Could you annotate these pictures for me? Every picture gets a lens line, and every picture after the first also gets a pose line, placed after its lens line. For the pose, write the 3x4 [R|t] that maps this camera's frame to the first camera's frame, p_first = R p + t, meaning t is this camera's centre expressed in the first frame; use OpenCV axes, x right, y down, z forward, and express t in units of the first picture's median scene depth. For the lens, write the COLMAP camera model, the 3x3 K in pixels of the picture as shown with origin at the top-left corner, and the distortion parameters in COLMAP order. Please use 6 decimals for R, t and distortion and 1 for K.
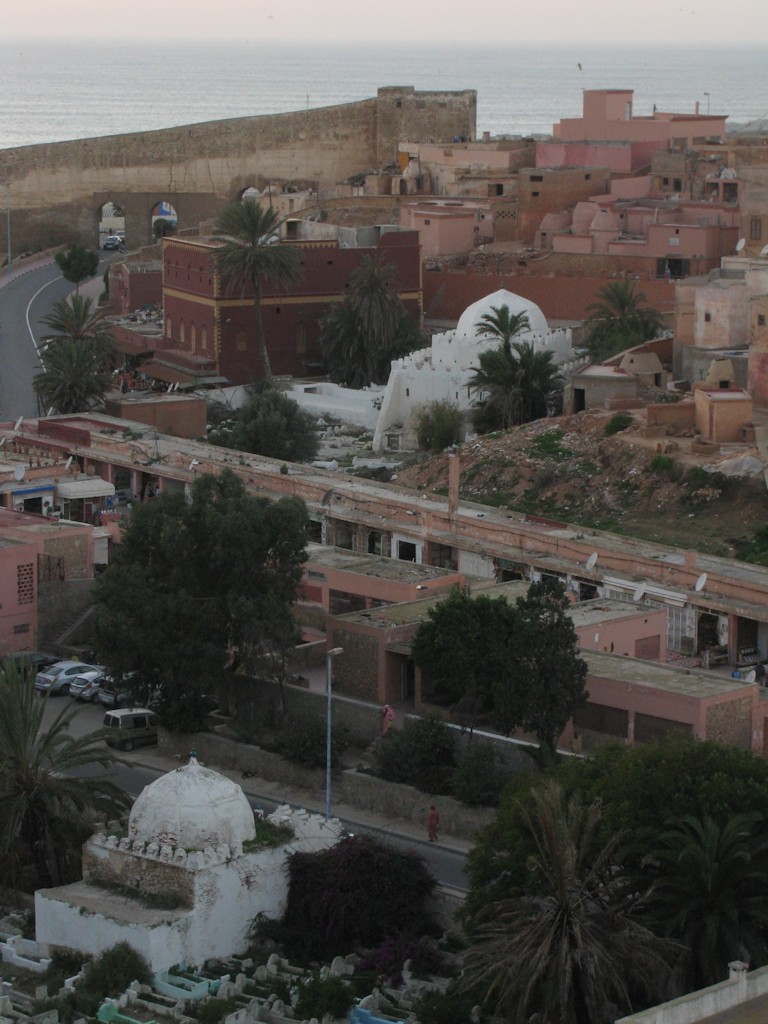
lens RADIAL K [[2855.4, 0, 397.0], [0, 2855.4, 497.2], [0, 0, 1]] dist [0.104962, 0.000000]
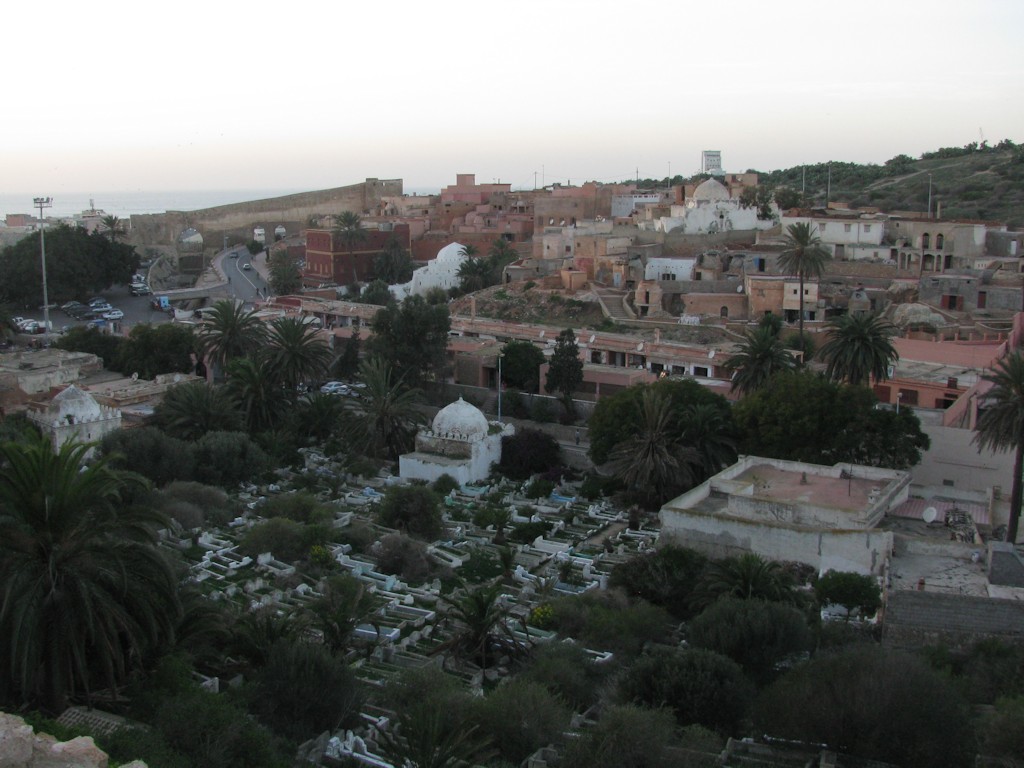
lens RADIAL K [[1082.7, 0, 510.2], [0, 1082.7, 381.9], [0, 0, 1]] dist [-0.183709, 0.000000]
pose [[0.983515, -0.039033, 0.176566, -0.110274], [0.034695, 0.999017, 0.027587, 0.032222], [-0.177469, -0.021006, 0.983902, 0.066827]]
